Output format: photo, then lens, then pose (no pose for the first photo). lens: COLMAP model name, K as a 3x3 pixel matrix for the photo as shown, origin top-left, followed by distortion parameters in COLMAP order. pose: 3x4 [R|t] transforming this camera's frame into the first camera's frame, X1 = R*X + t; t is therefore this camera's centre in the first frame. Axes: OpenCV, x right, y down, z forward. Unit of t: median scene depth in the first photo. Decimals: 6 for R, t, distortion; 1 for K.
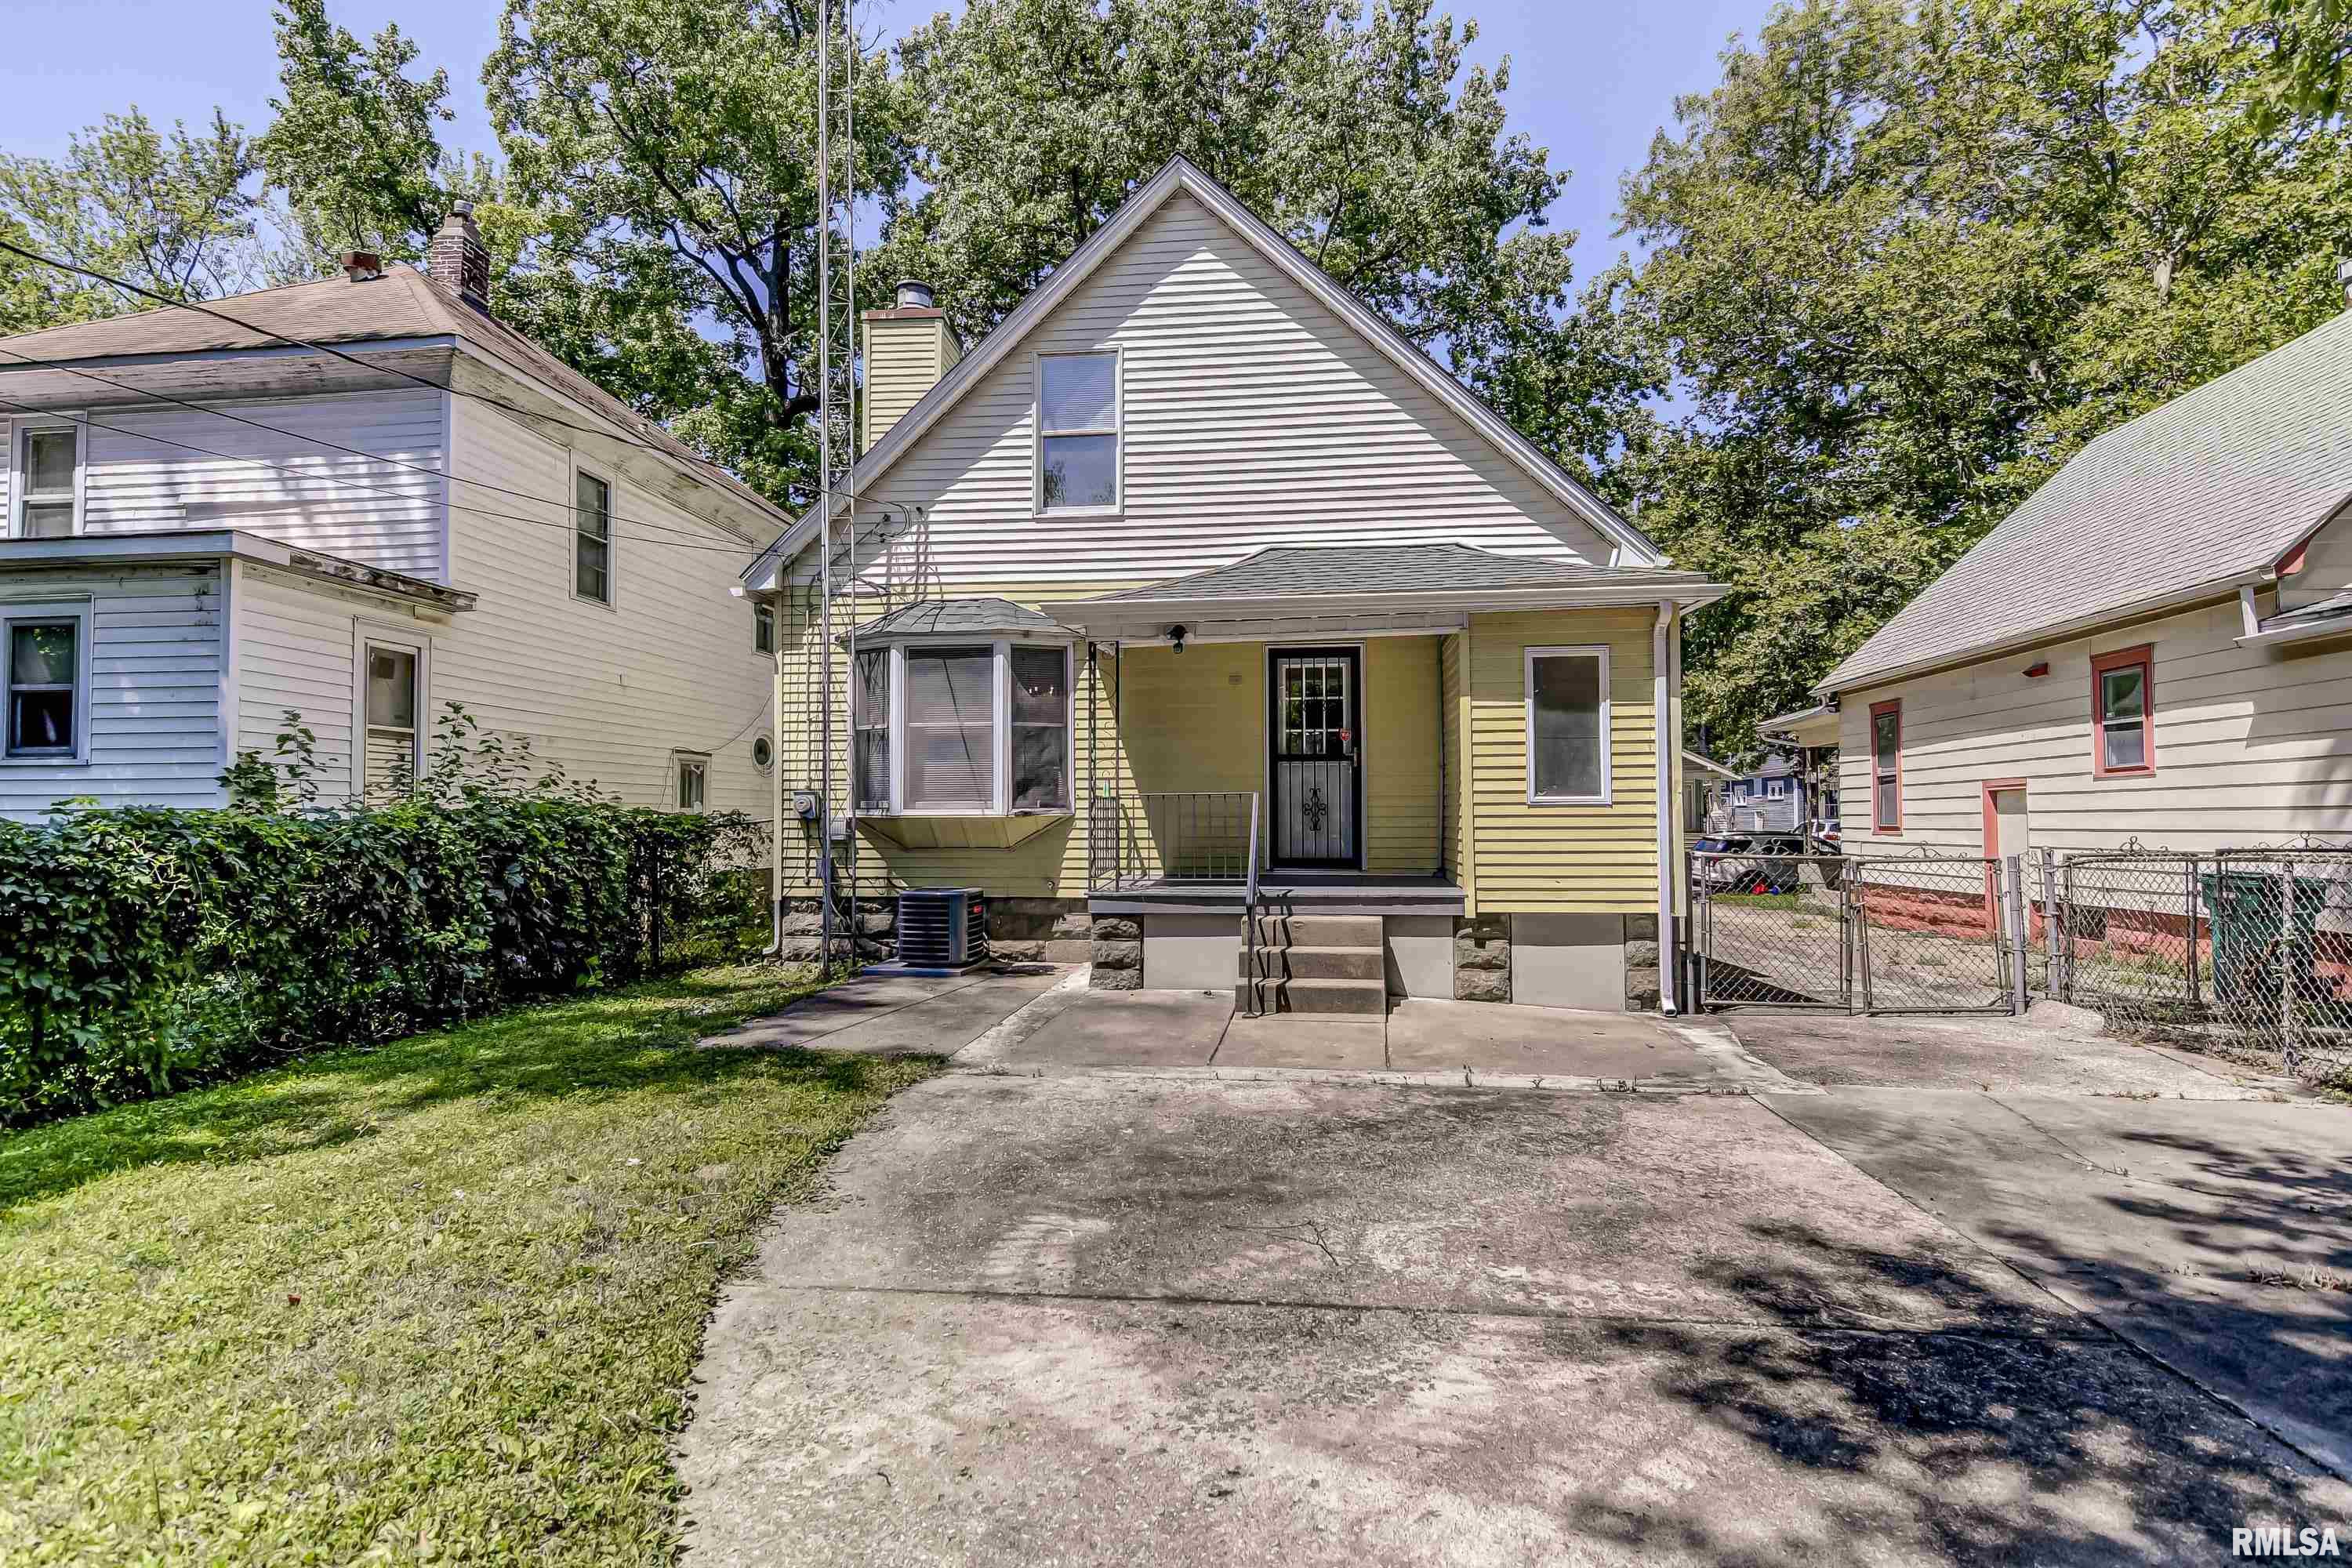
lens RADIAL K [[1180.1, 0, 1166.8], [0, 1180.1, 782.5], [0, 0, 1]] dist [0.016241, -0.013983]
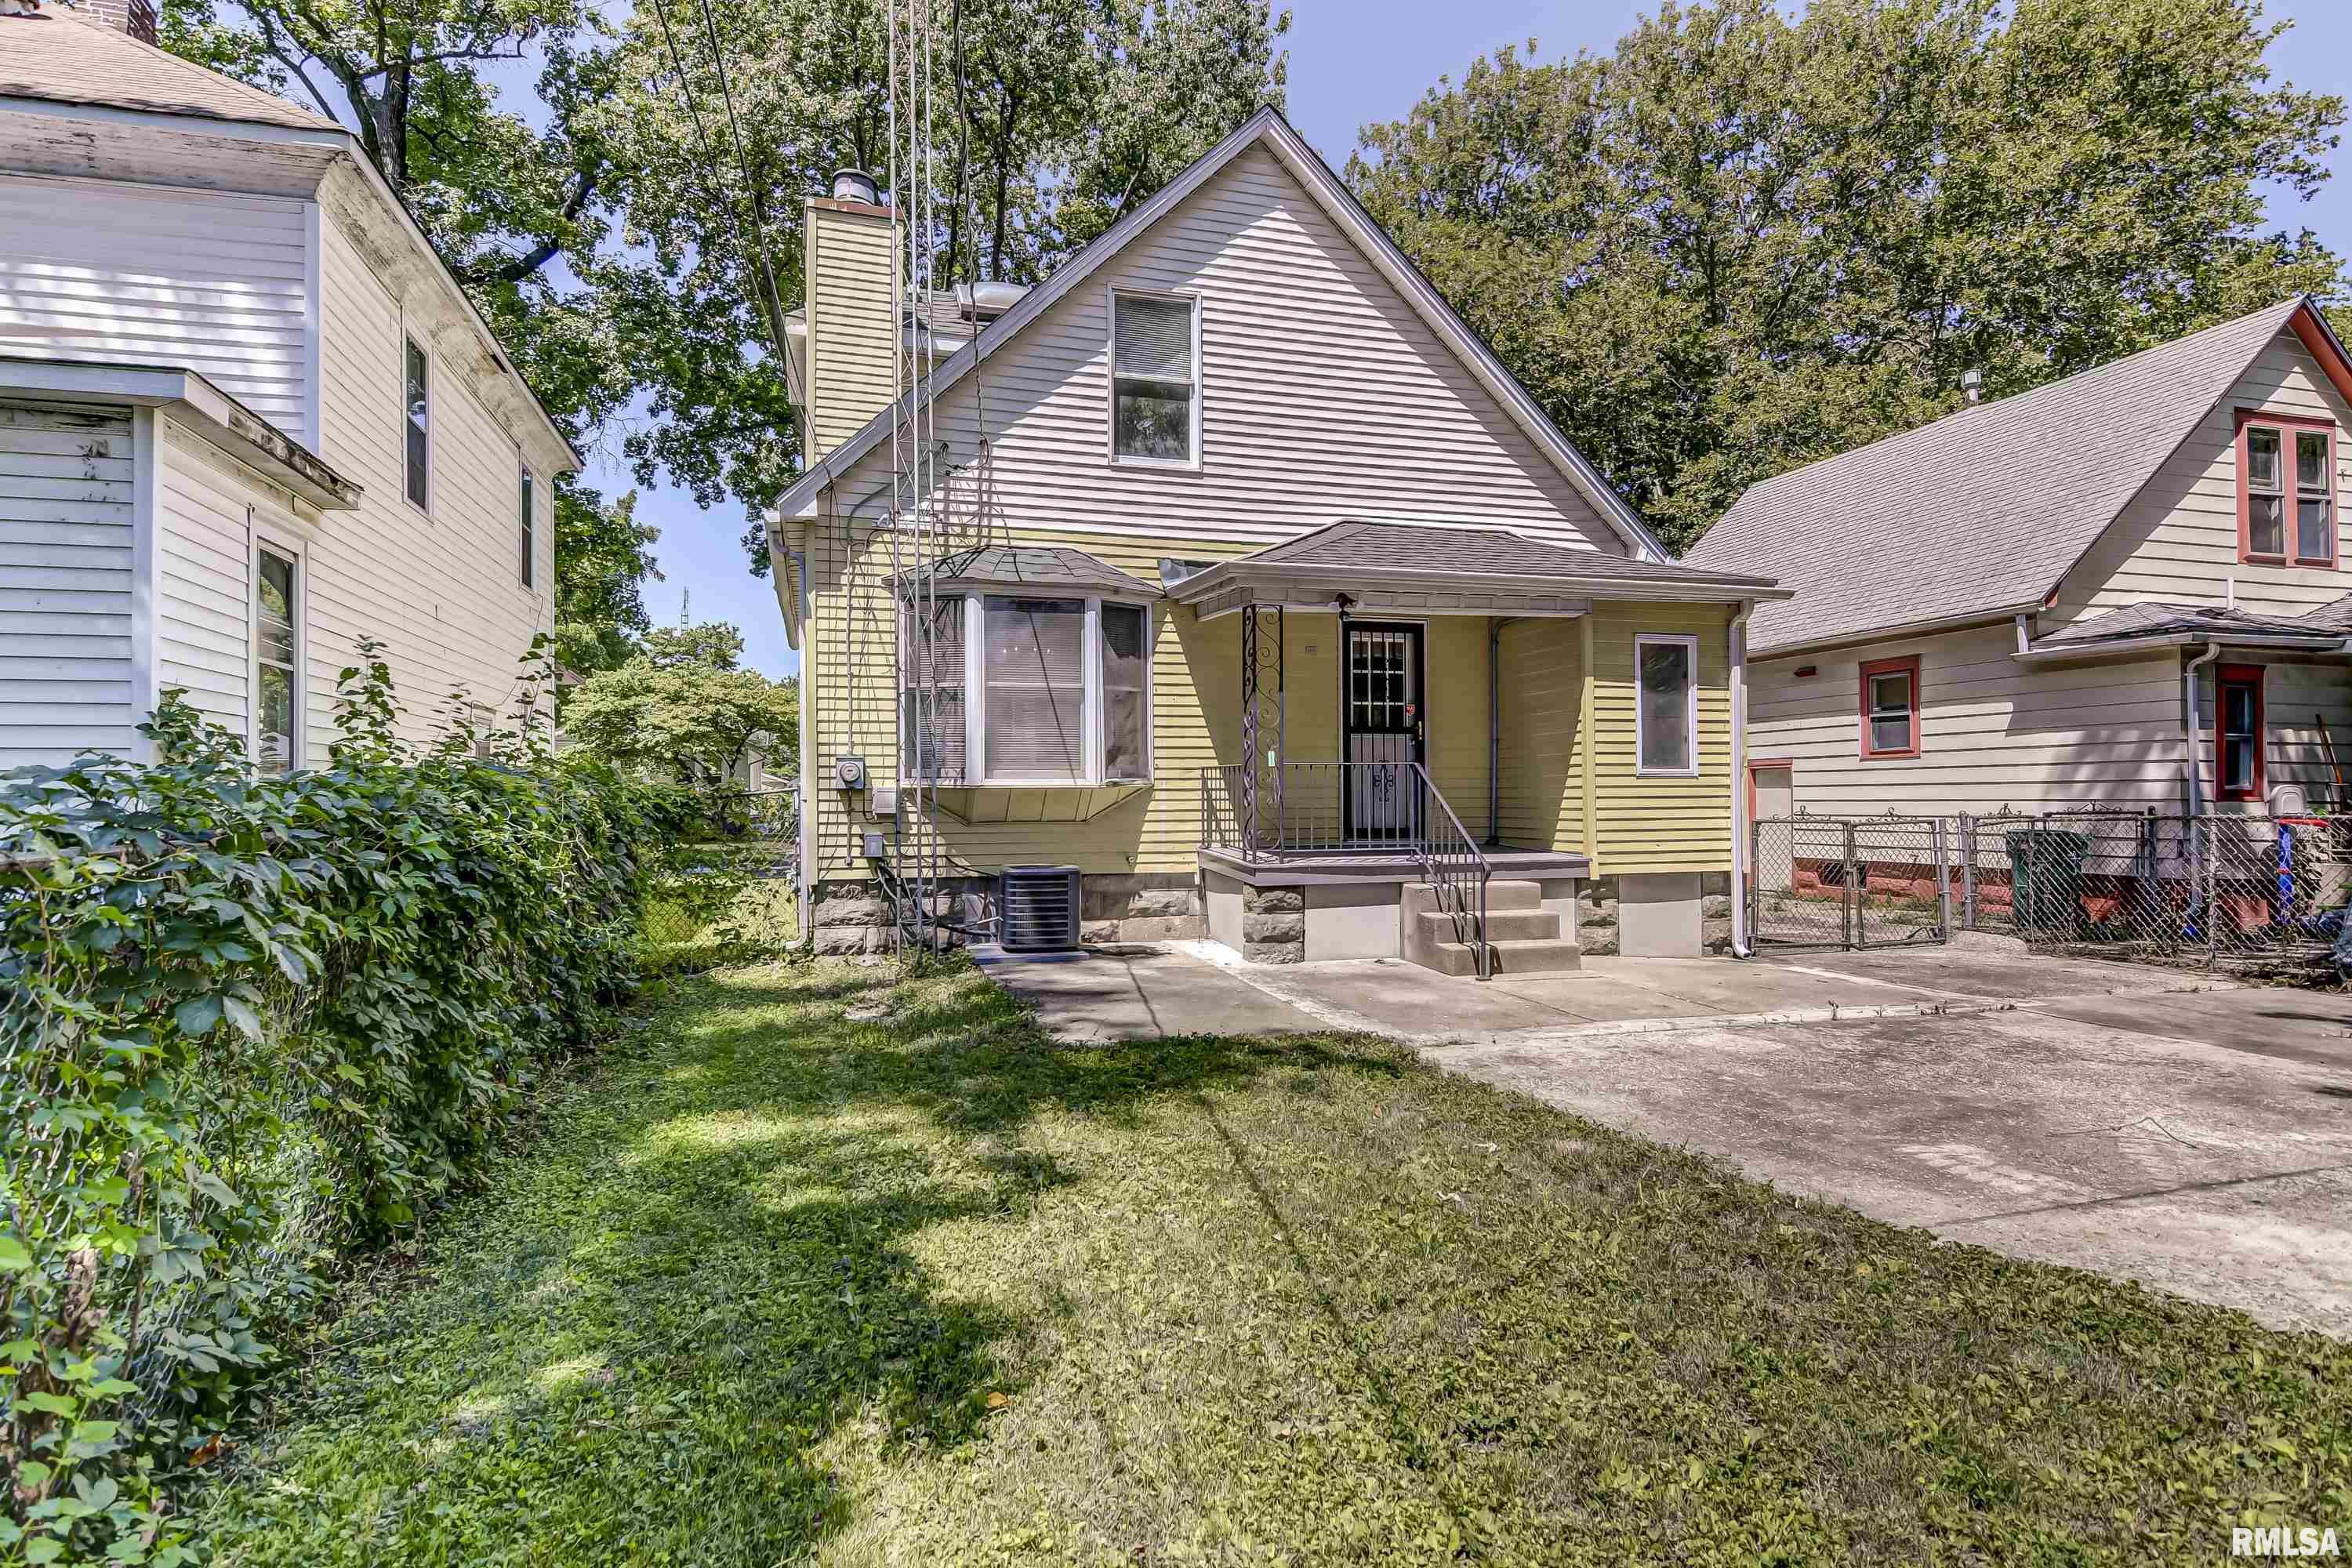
lens RADIAL K [[1227.3, 0, 1166.8], [0, 1227.3, 783.3], [0, 0, 1]] dist [0.011456, -0.013458]
pose [[0.920356, 0.003789, 0.391063, -0.457939], [-0.011569, 0.999779, 0.017540, 0.008472], [-0.390910, -0.020668, 0.920197, 0.092292]]
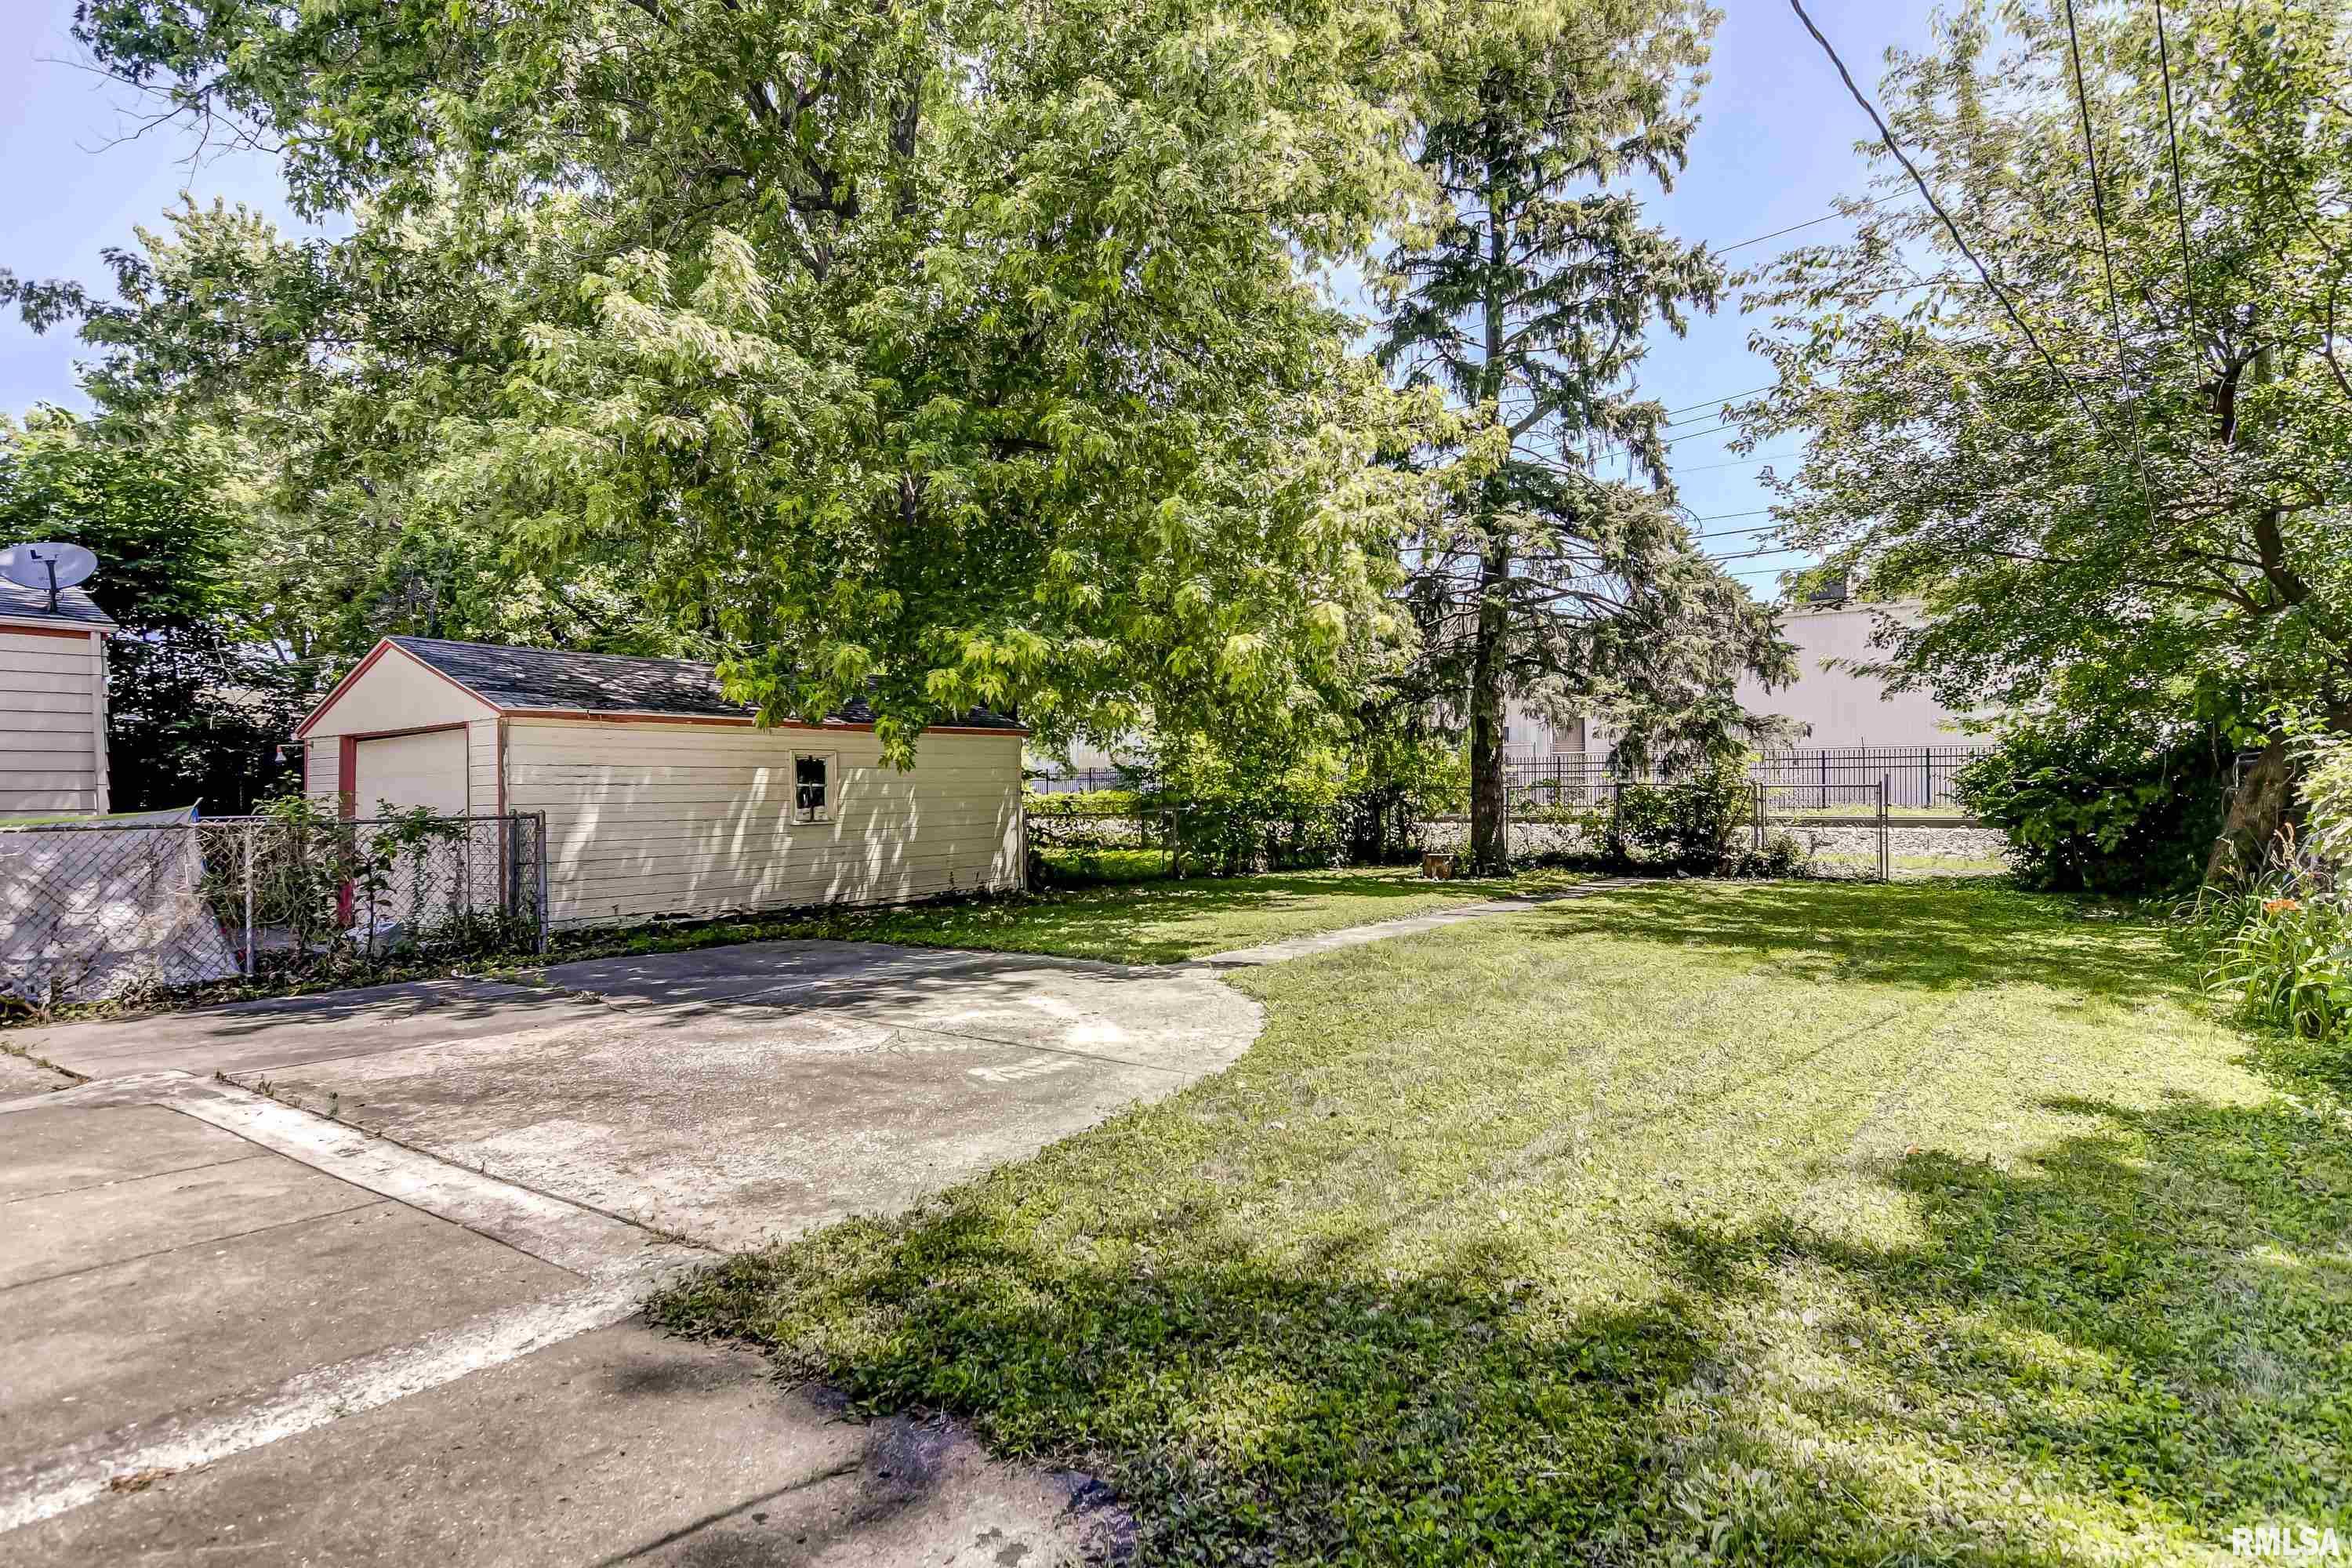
lens RADIAL K [[1266.3, 0, 1176.0], [0, 1266.3, 784.0], [0, 0, 1]] dist [0.001612, -0.016699]
pose [[-0.870510, 0.011539, 0.492015, -0.382871], [-0.004792, 0.999479, -0.031918, 0.032005], [-0.492127, -0.030142, -0.870001, 0.840079]]
